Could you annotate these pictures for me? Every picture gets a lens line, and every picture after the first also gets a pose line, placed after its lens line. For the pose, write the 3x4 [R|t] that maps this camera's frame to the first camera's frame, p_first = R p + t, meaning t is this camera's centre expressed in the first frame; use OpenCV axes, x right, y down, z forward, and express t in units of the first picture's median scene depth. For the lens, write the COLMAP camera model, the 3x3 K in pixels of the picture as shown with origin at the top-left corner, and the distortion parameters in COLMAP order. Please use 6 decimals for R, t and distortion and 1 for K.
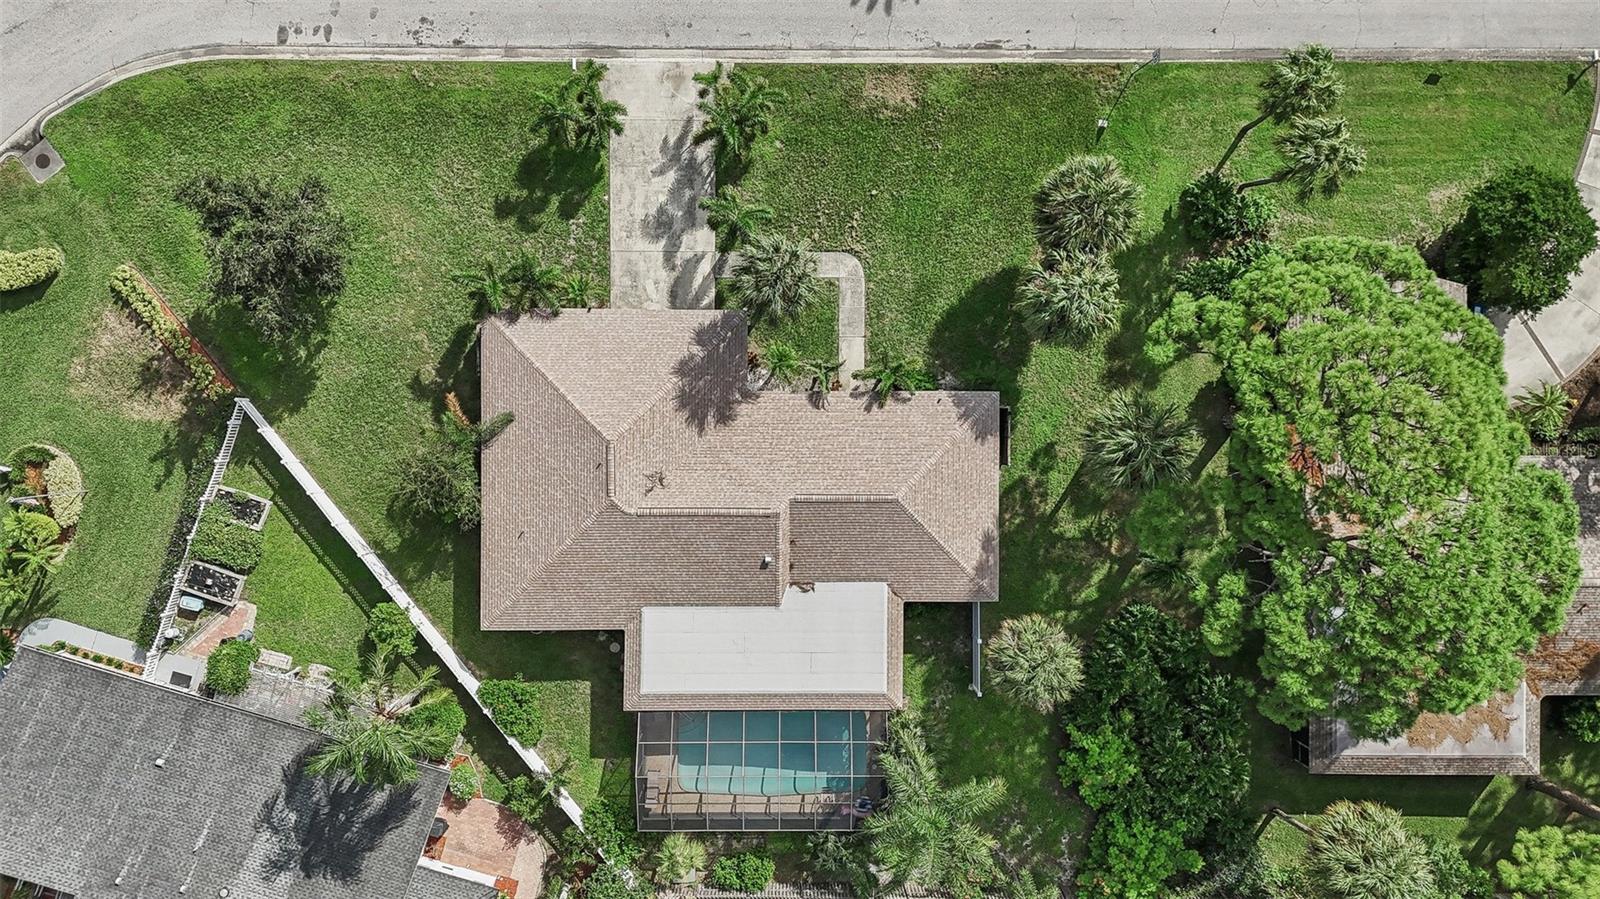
lens RADIAL K [[1192.9, 0, 800.5], [0, 1192.9, 451.4], [0, 0, 1]] dist [0.032583, -0.030660]
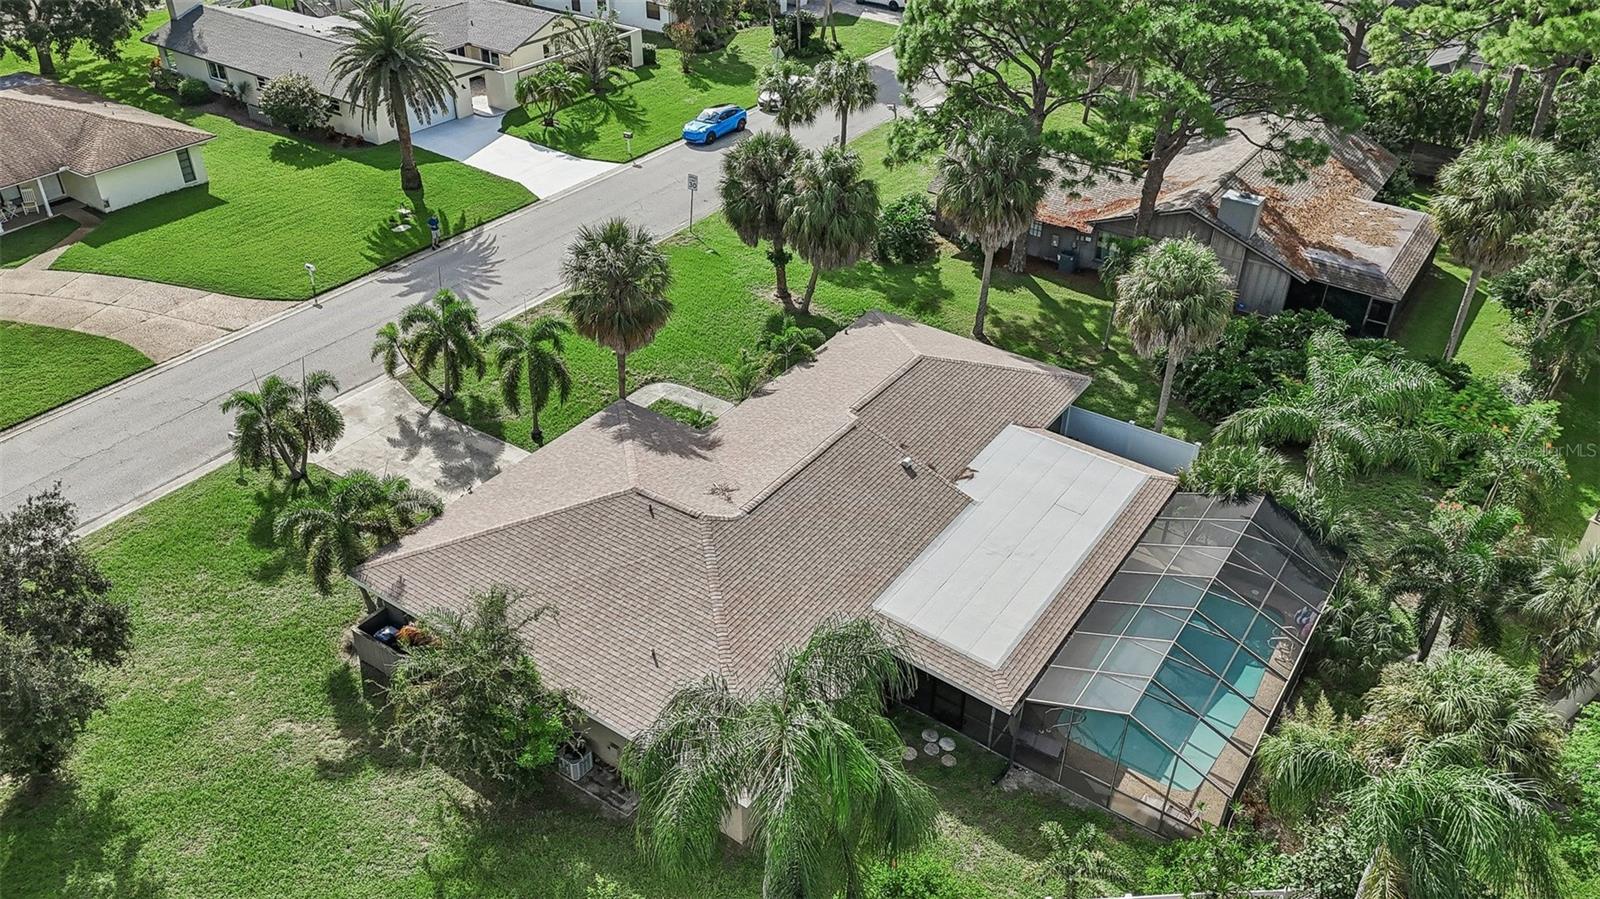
lens RADIAL K [[1192.9, 0, 797.0], [0, 1192.9, 457.1], [0, 0, 1]] dist [0.032583, -0.030660]
pose [[0.566227, -0.471440, 0.676114, -0.531215], [0.824247, 0.321957, -0.465790, 0.358884], [0.001913, 0.821028, 0.570884, 0.578616]]
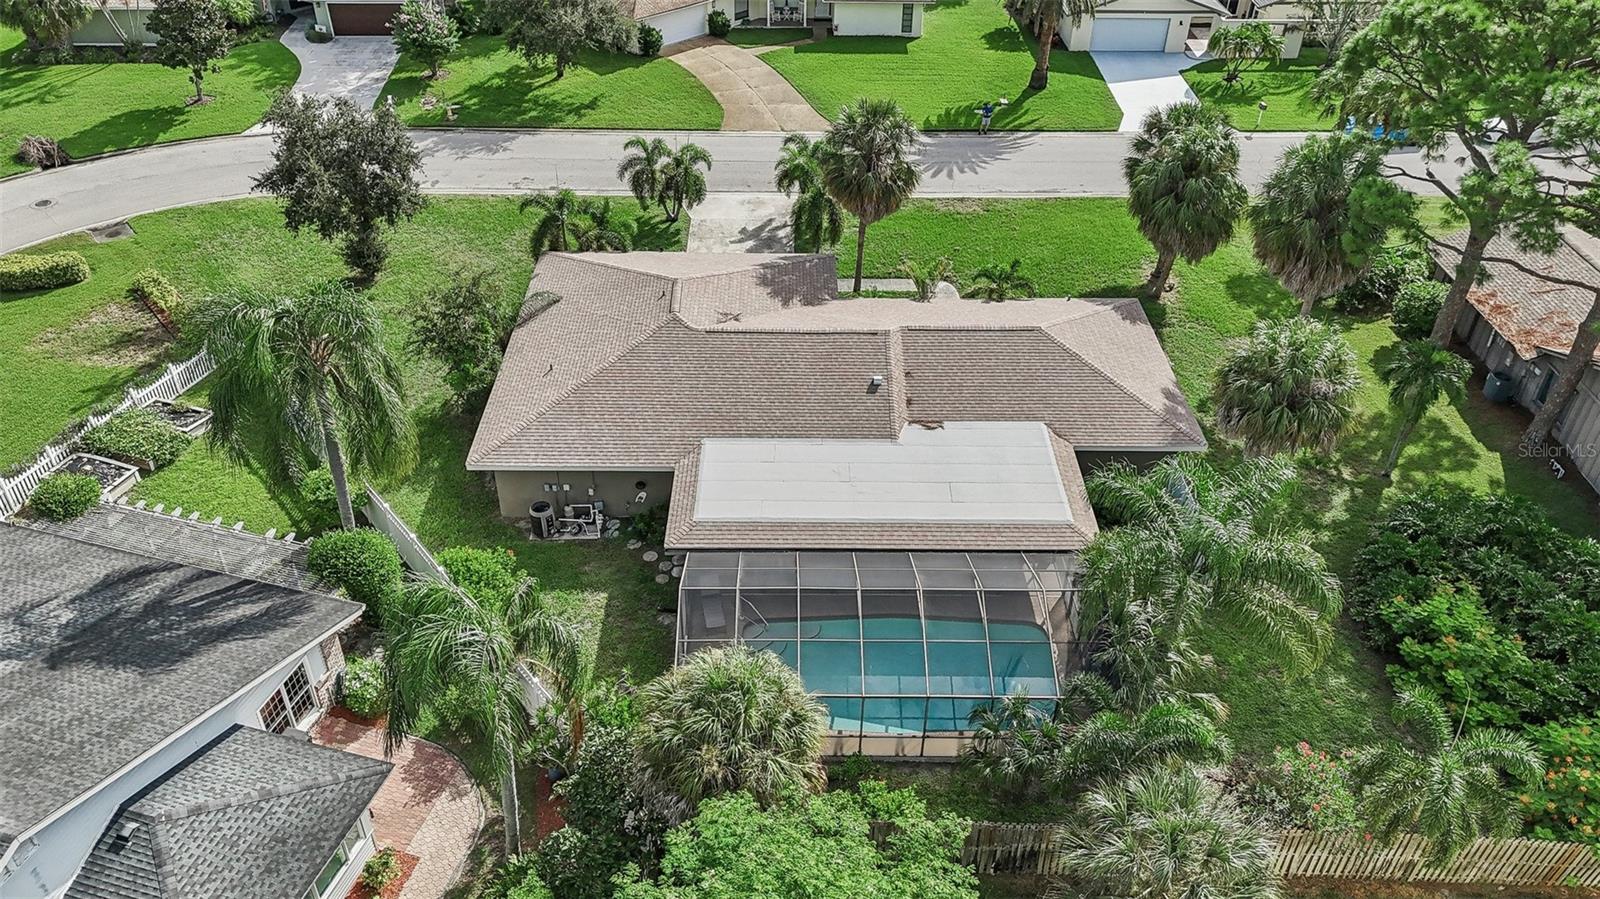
lens RADIAL K [[1192.9, 0, 795.5], [0, 1192.9, 444.8], [0, 0, 1]] dist [0.032583, -0.030660]
pose [[0.999898, -0.014209, 0.001625, -0.078036], [0.009628, 0.584727, -0.811173, 0.696349], [0.010576, 0.811106, 0.584804, 0.586982]]
